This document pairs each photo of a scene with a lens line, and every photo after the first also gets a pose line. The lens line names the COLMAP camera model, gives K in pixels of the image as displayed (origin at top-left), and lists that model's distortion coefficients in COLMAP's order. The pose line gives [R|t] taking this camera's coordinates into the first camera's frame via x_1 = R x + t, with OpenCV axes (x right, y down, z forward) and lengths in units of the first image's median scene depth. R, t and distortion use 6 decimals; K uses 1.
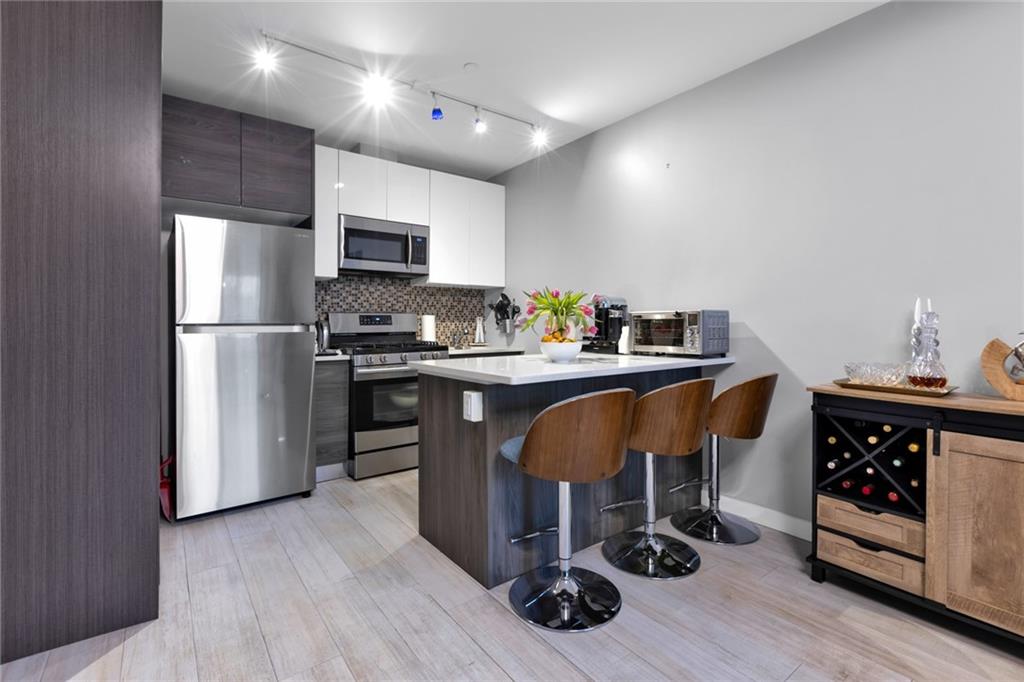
lens RADIAL K [[482.4, 0, 519.5], [0, 482.4, 322.0], [0, 0, 1]] dist [0.000269, 0.000216]
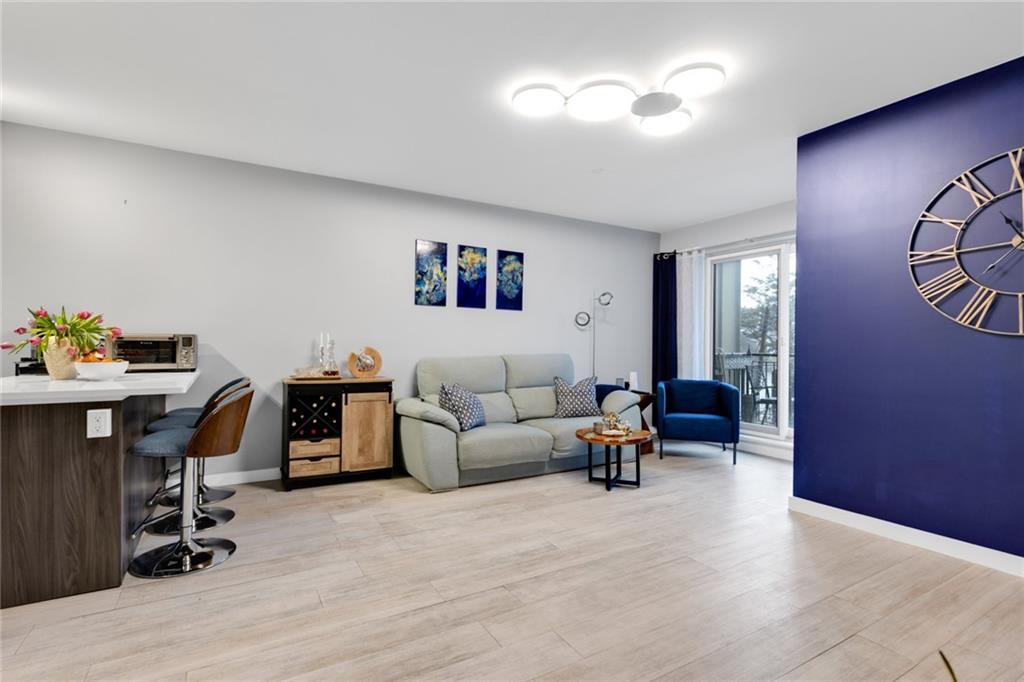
lens RADIAL K [[474.3, 0, 494.9], [0, 474.3, 344.4], [0, 0, 1]] dist [0.002473, 0.000652]
pose [[0.144800, 0.002913, 0.989457, -0.583165], [-0.008903, 0.999959, -0.001641, -0.001479], [-0.989421, -0.008572, 0.144820, 0.009239]]
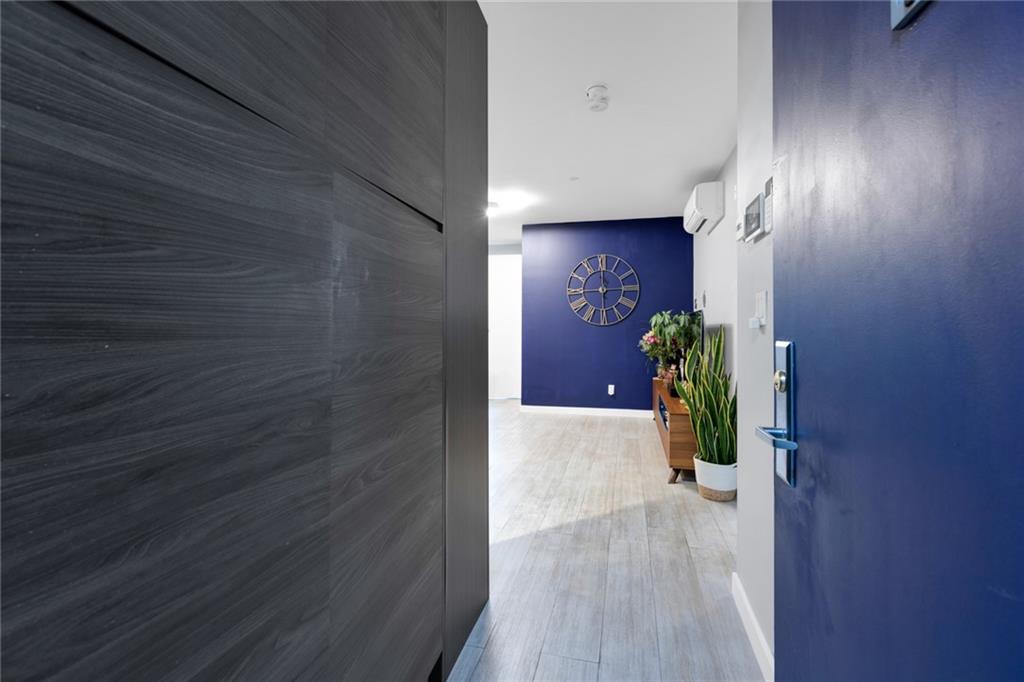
lens RADIAL K [[468.9, 0, 506.5], [0, 468.9, 331.8], [0, 0, 1]] dist [0.000864, 0.000003]
pose [[-0.616692, -0.001264, 0.787204, -0.970337], [-0.002145, 0.999998, -0.000075, 0.004135], [-0.787202, -0.001734, -0.616693, 0.733928]]
